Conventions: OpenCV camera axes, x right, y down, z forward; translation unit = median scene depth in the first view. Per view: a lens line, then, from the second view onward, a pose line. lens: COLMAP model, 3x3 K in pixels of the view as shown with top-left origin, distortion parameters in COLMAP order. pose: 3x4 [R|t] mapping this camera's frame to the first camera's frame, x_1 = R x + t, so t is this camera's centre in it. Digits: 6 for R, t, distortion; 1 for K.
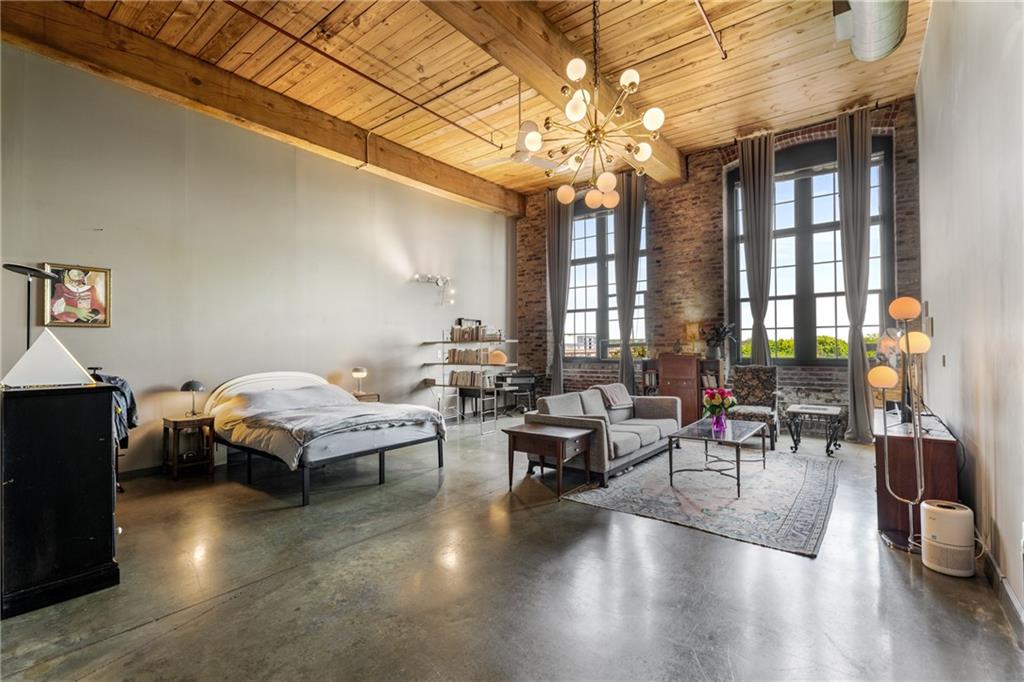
lens RADIAL K [[464.7, 0, 508.1], [0, 464.7, 341.3], [0, 0, 1]] dist [0.005828, 0.001052]
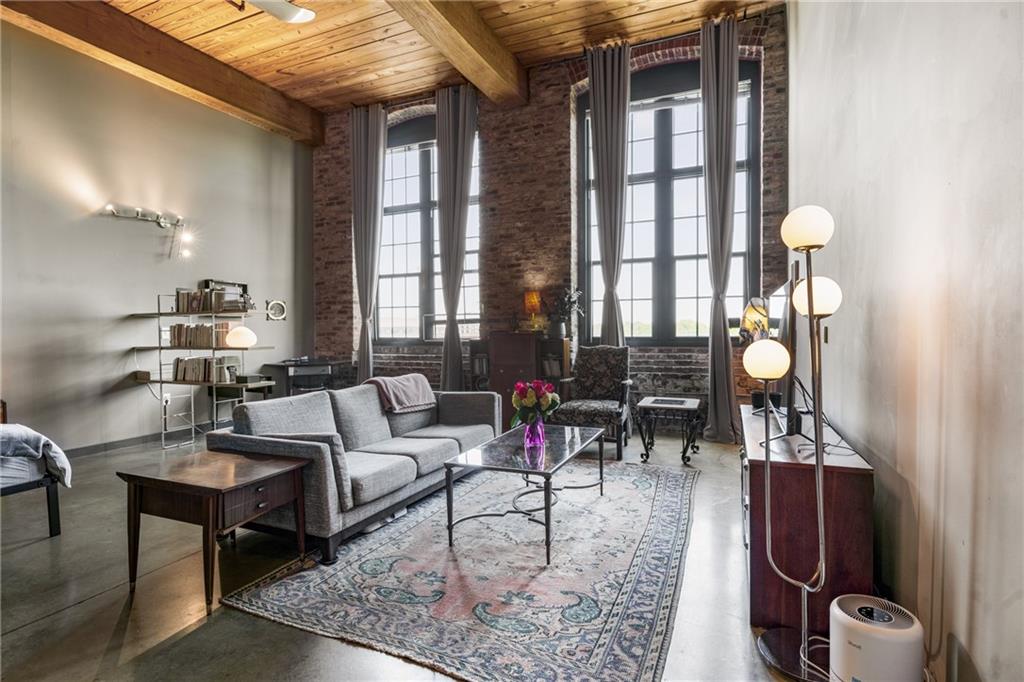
lens RADIAL K [[503.6, 0, 507.7], [0, 503.6, 341.5], [0, 0, 1]] dist [-0.005084, 0.000185]
pose [[0.968753, -0.005107, 0.247974, 0.157555], [-0.003143, 0.999455, 0.032862, 0.016190], [-0.248006, -0.032615, 0.968209, 0.218797]]
